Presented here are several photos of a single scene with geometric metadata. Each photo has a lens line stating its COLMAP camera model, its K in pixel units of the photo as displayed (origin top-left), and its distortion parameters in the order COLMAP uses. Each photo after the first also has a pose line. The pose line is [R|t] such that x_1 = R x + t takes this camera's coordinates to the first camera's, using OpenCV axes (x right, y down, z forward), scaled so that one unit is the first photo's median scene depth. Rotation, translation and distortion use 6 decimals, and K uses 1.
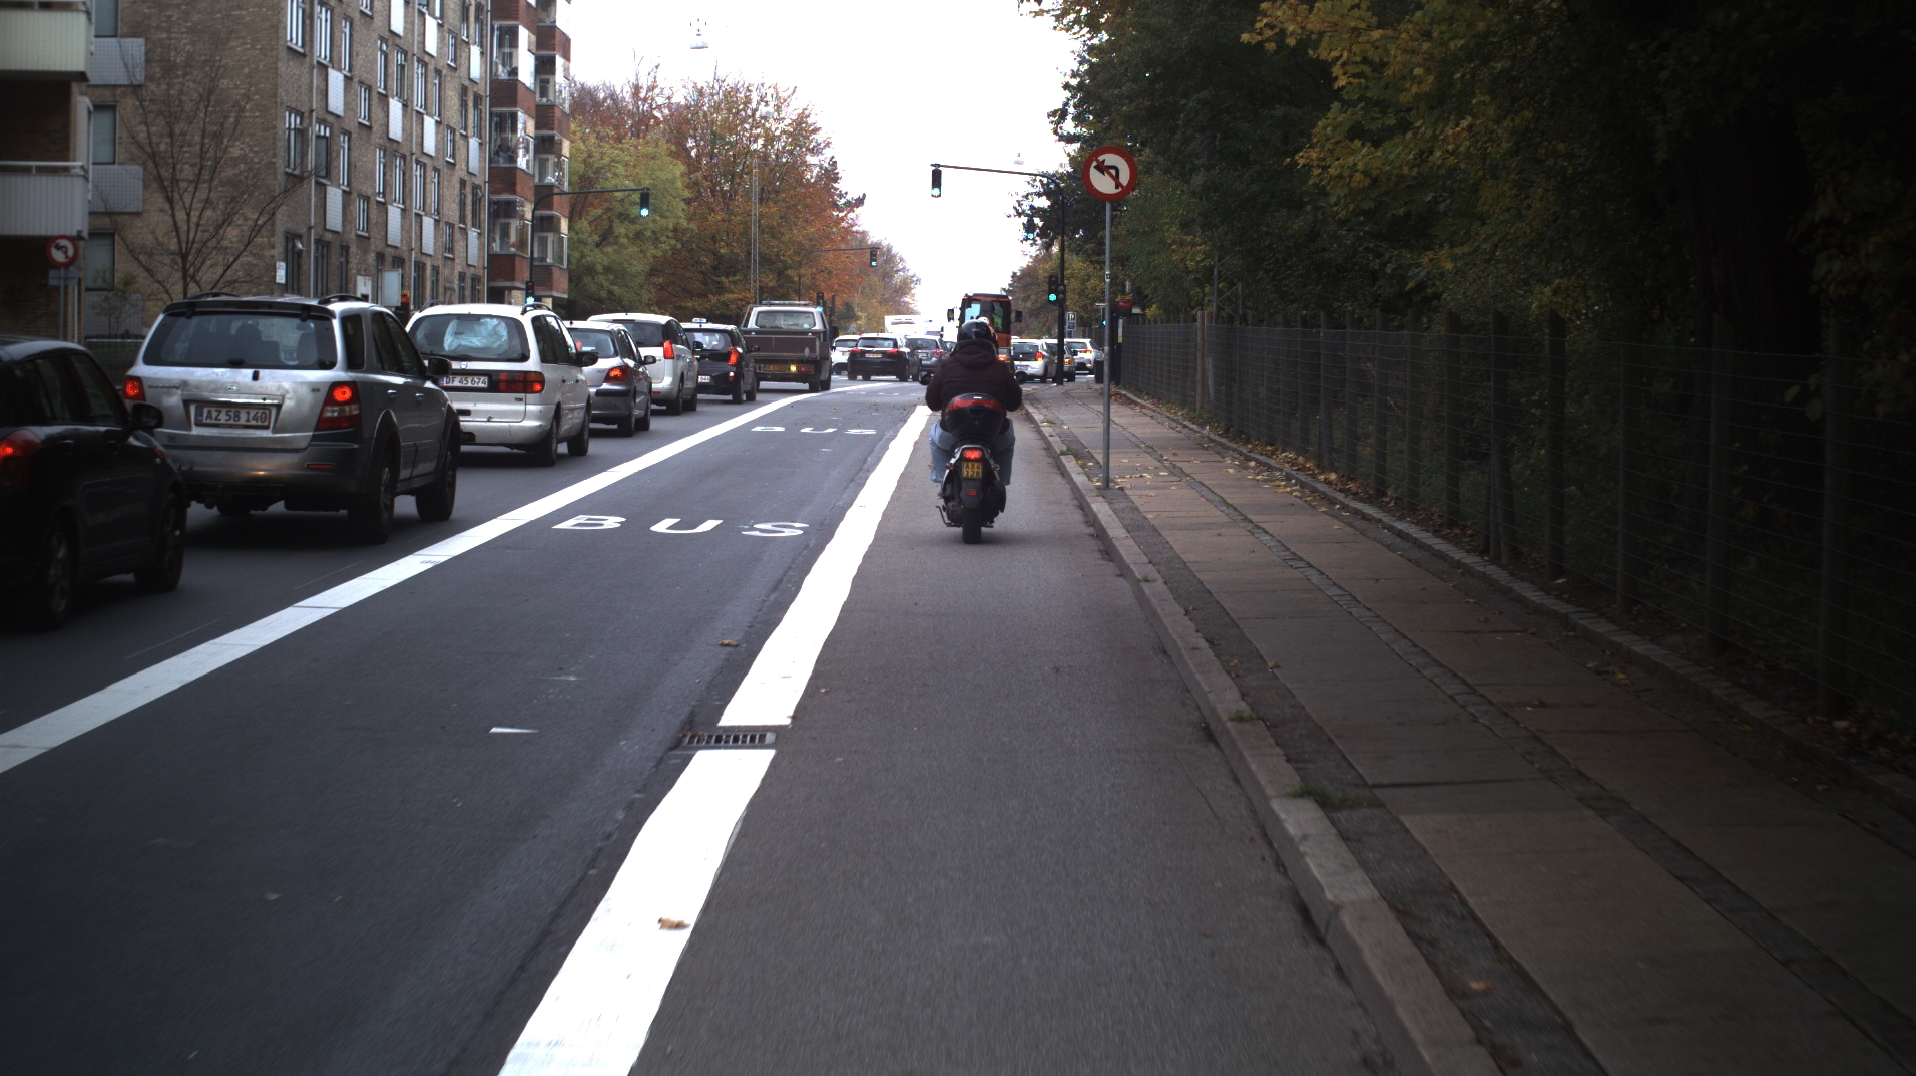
lens RADIAL K [[3748.0, 0, 958.0], [0, 3748.0, 538.0], [0, 0, 1]] dist [-0.222044, -0.200853]
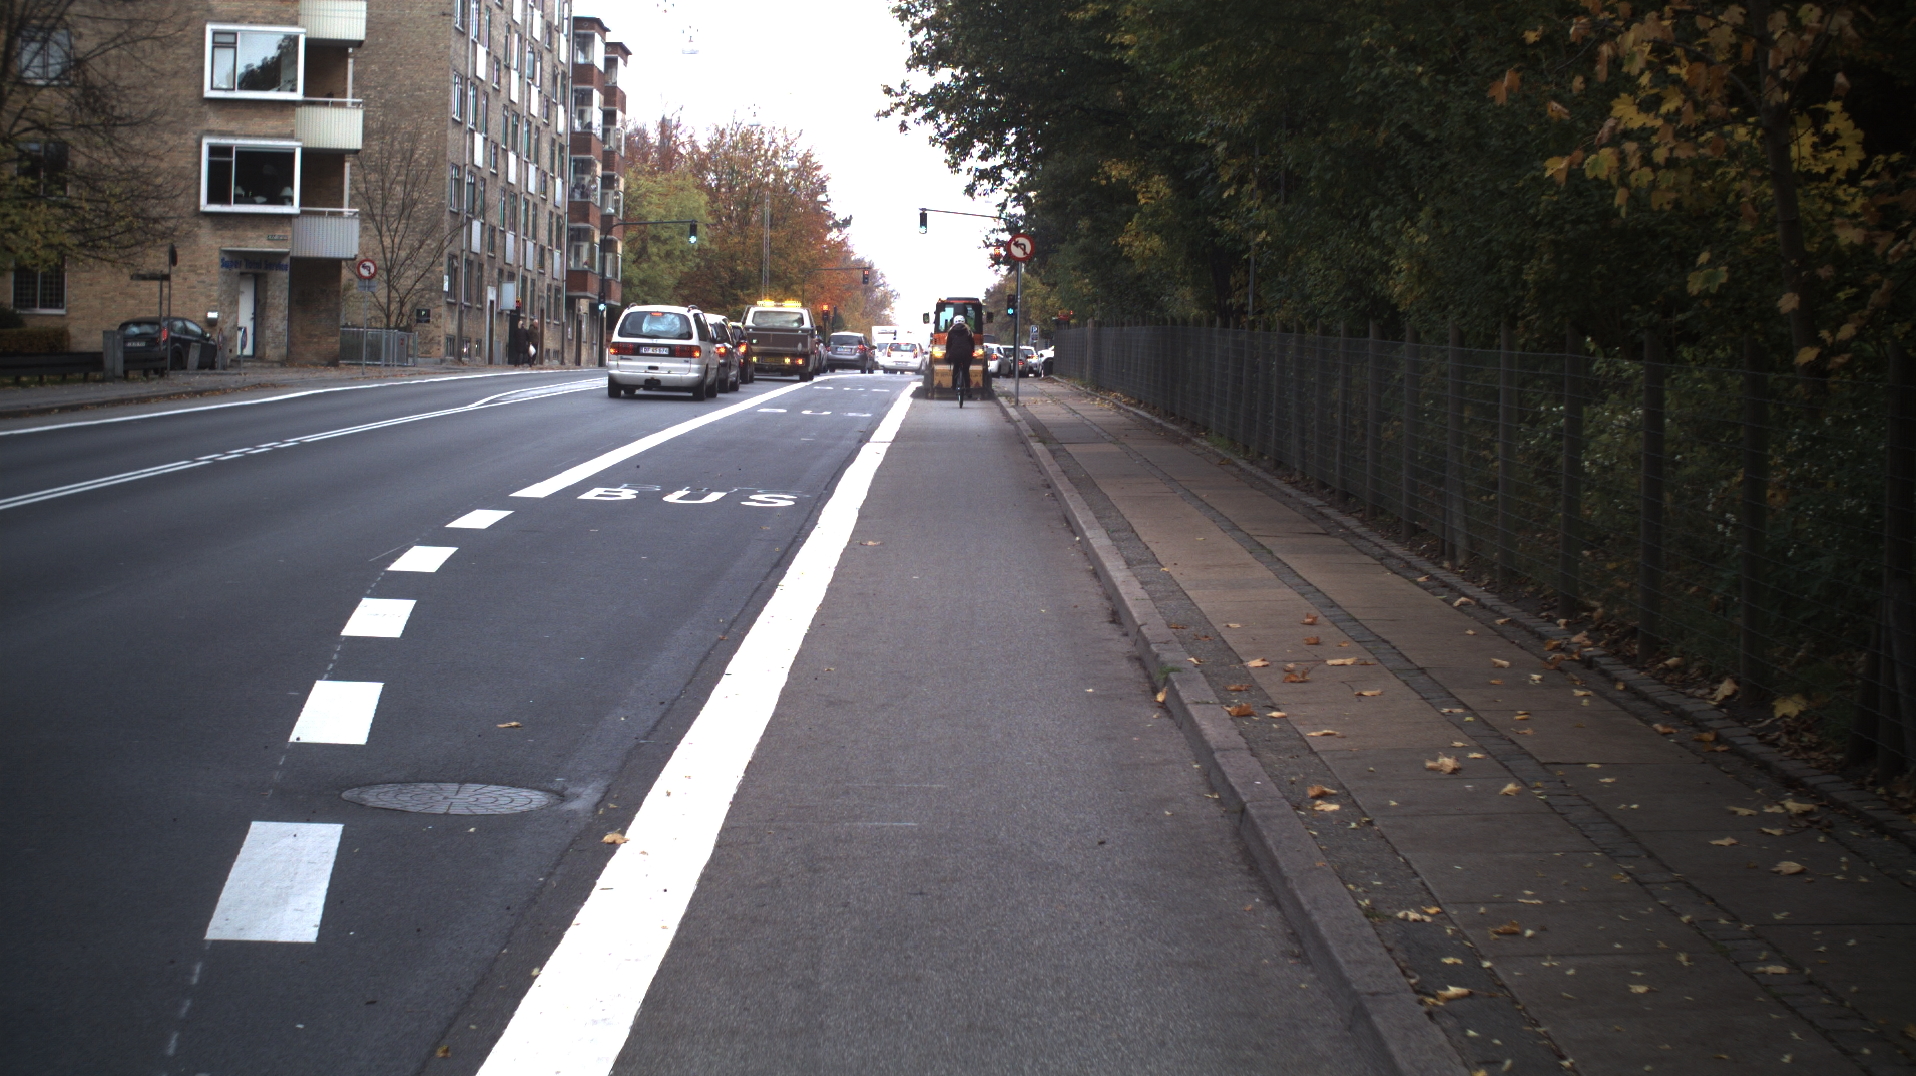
lens RADIAL K [[3748.0, 0, 958.0], [0, 3748.0, 538.0], [0, 0, 1]] dist [-0.222044, -0.200853]
pose [[0.999845, 0.015920, 0.007569, -0.001688], [-0.015890, 0.999866, -0.003990, 0.019967], [-0.007632, 0.003869, 0.999963, -0.301088]]
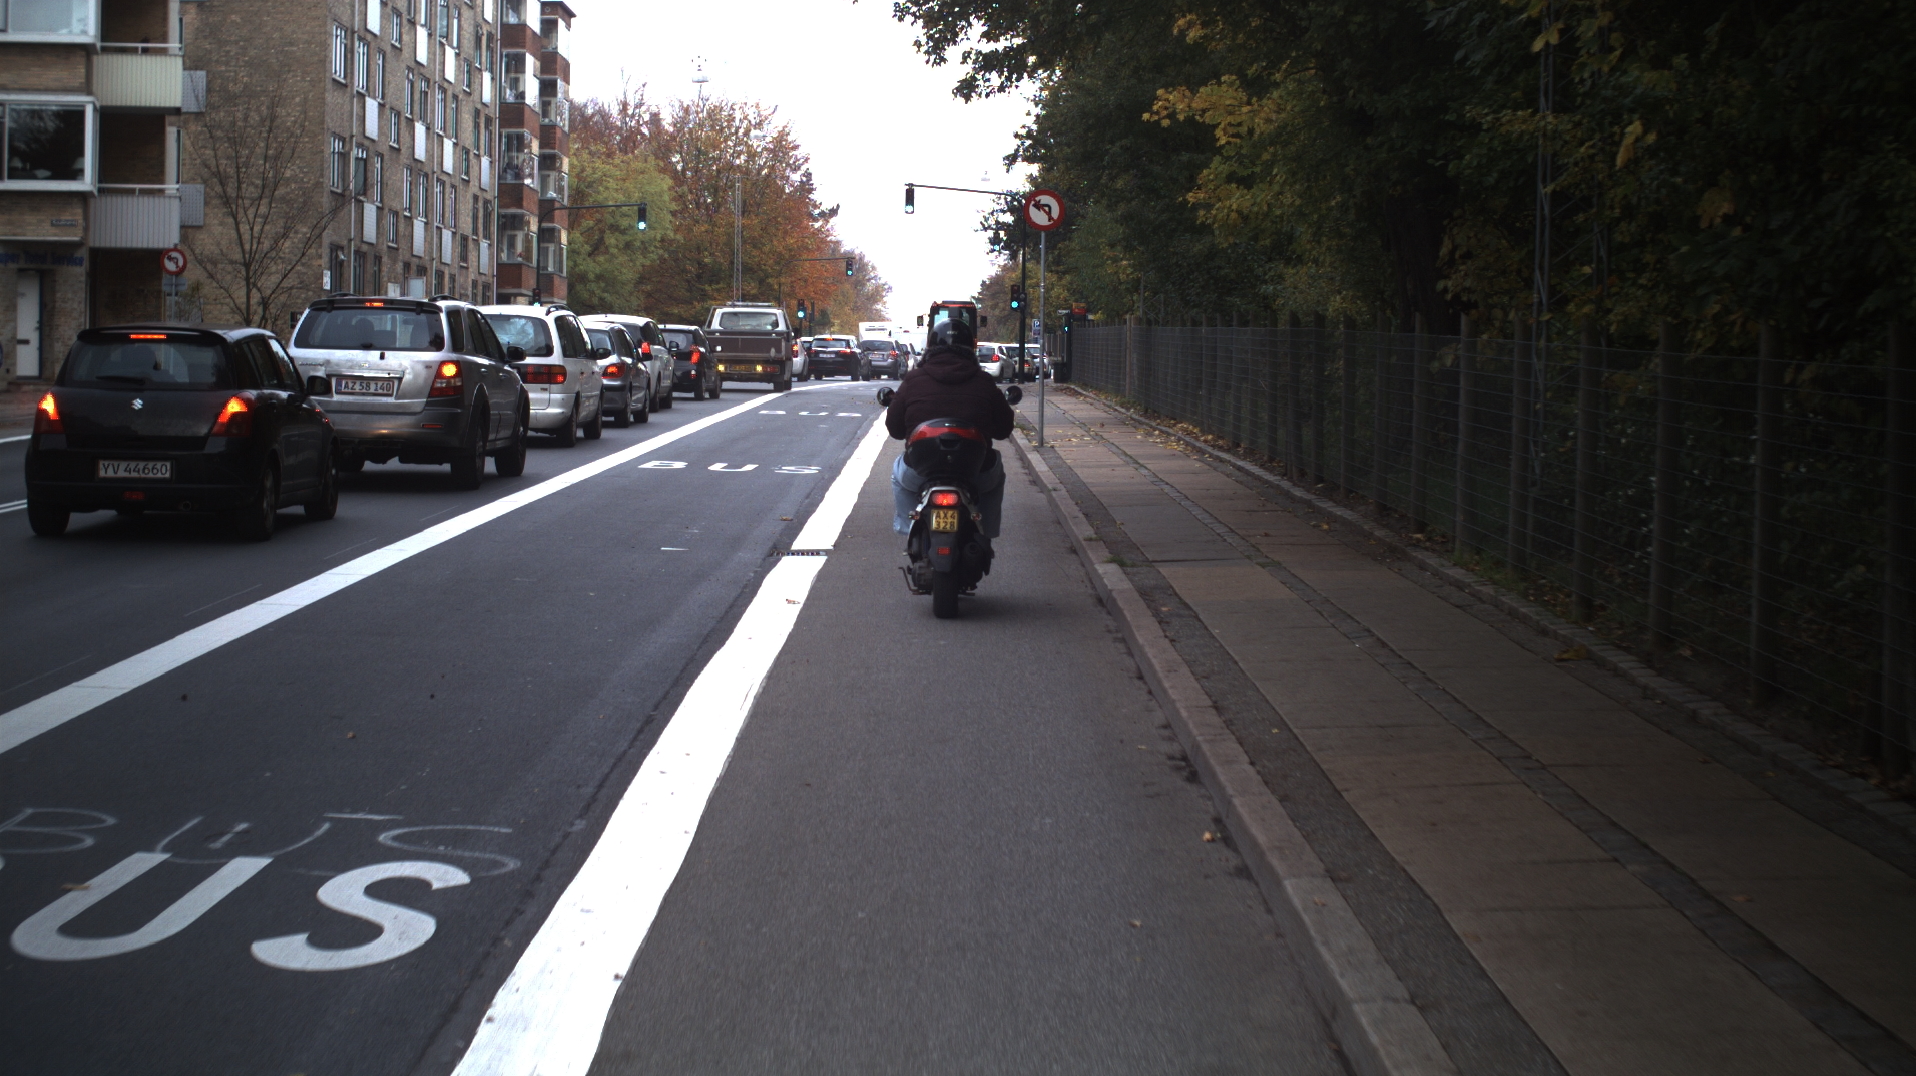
lens RADIAL K [[3748.0, 0, 958.0], [0, 3748.0, 538.0], [0, 0, 1]] dist [-0.222044, -0.200853]
pose [[0.999963, 0.002835, 0.008072, -0.000165], [-0.002817, 0.999994, -0.002172, 0.006752], [-0.008078, 0.002150, 0.999965, -0.100477]]
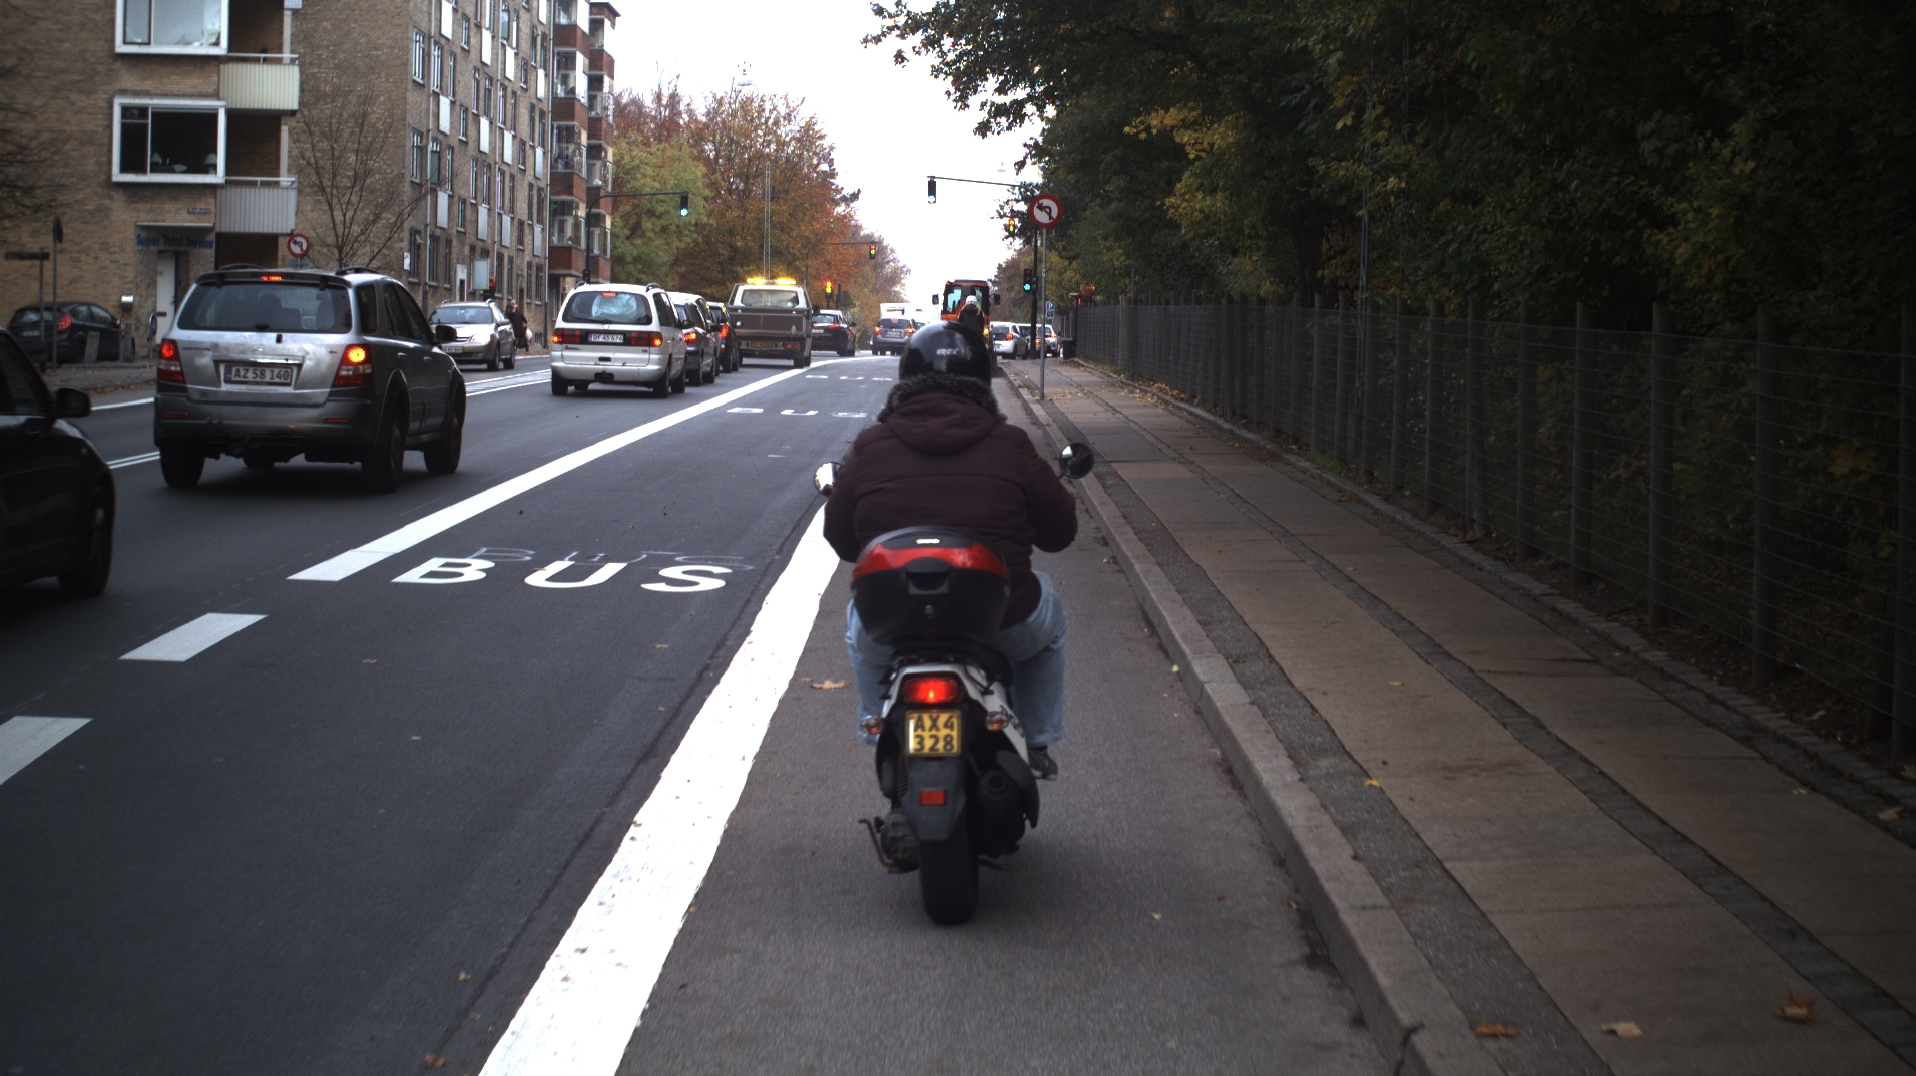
lens RADIAL K [[3748.0, 0, 958.0], [0, 3748.0, 538.0], [0, 0, 1]] dist [-0.222044, -0.200853]
pose [[0.999955, 0.008570, 0.003980, -0.001129], [-0.008580, 0.999960, 0.002492, 0.013342], [-0.003959, -0.002526, 0.999989, -0.200545]]
